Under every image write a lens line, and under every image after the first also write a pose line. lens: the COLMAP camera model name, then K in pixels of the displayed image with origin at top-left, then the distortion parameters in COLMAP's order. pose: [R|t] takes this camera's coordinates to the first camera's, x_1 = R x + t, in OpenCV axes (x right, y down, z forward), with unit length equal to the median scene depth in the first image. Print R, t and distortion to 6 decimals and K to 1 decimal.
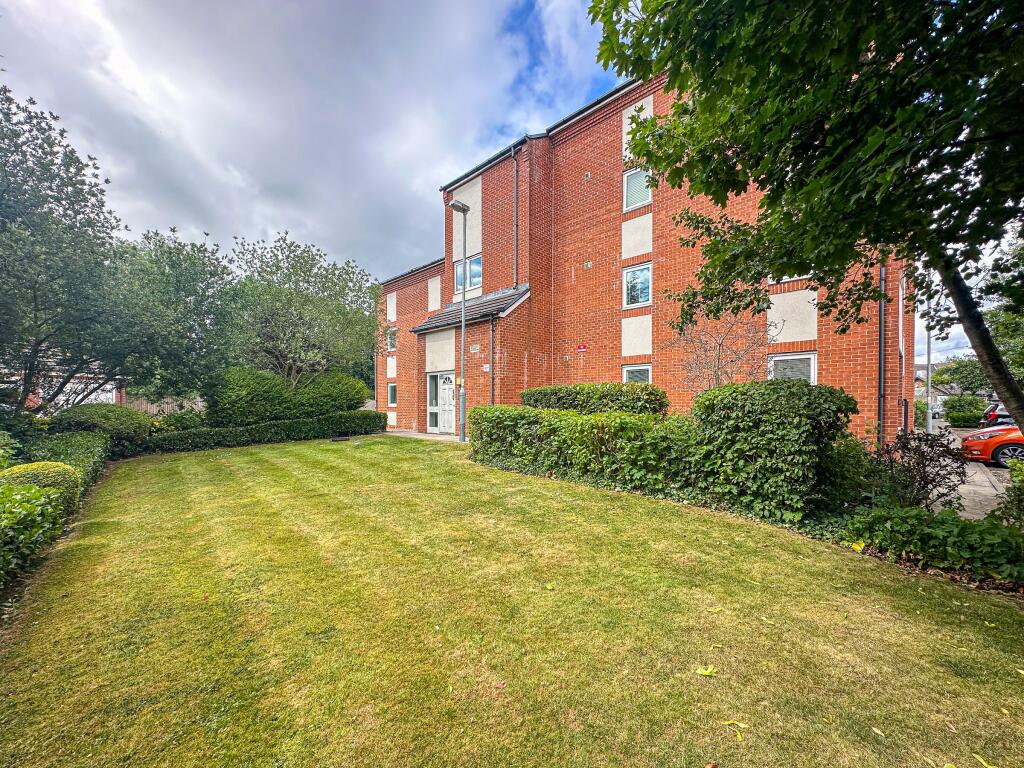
lens RADIAL K [[412.7, 0, 512.0], [0, 412.7, 408.8], [0, 0, 1]] dist [-0.000079, -0.000031]
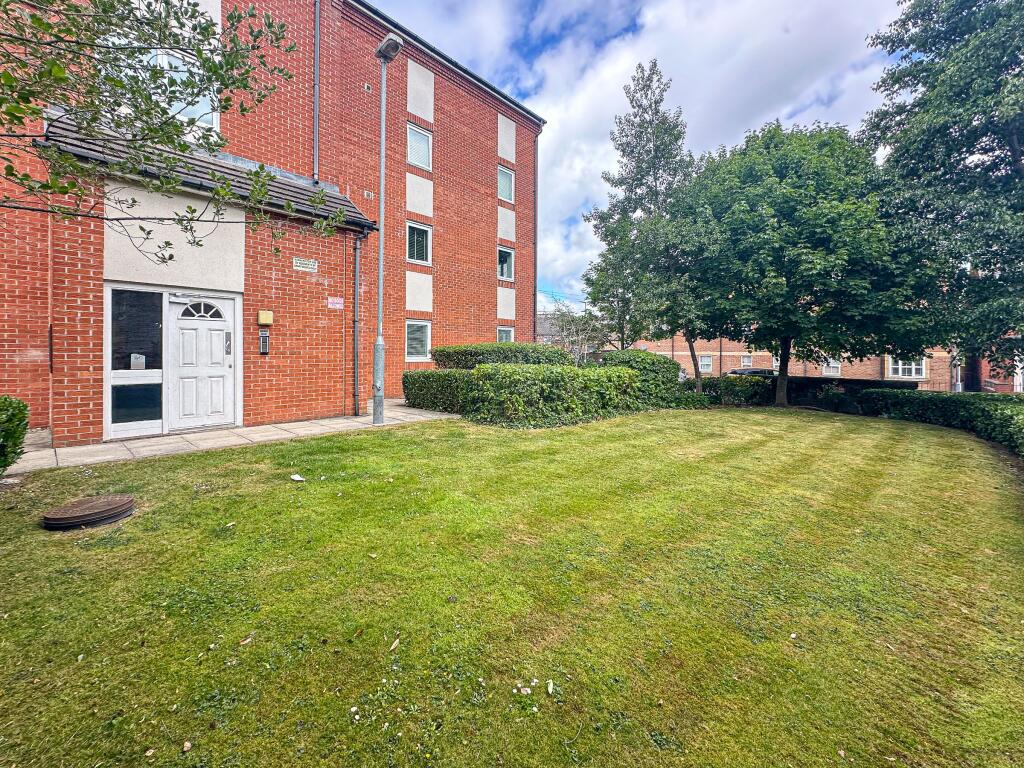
lens RADIAL K [[422.5, 0, 508.5], [0, 422.5, 351.4], [0, 0, 1]] dist [-0.000117, -0.000051]
pose [[-0.026912, 0.001409, 0.999637, -0.631036], [0.005535, 0.999984, -0.001261, -0.022260], [-0.999622, 0.005499, -0.026920, 0.679643]]
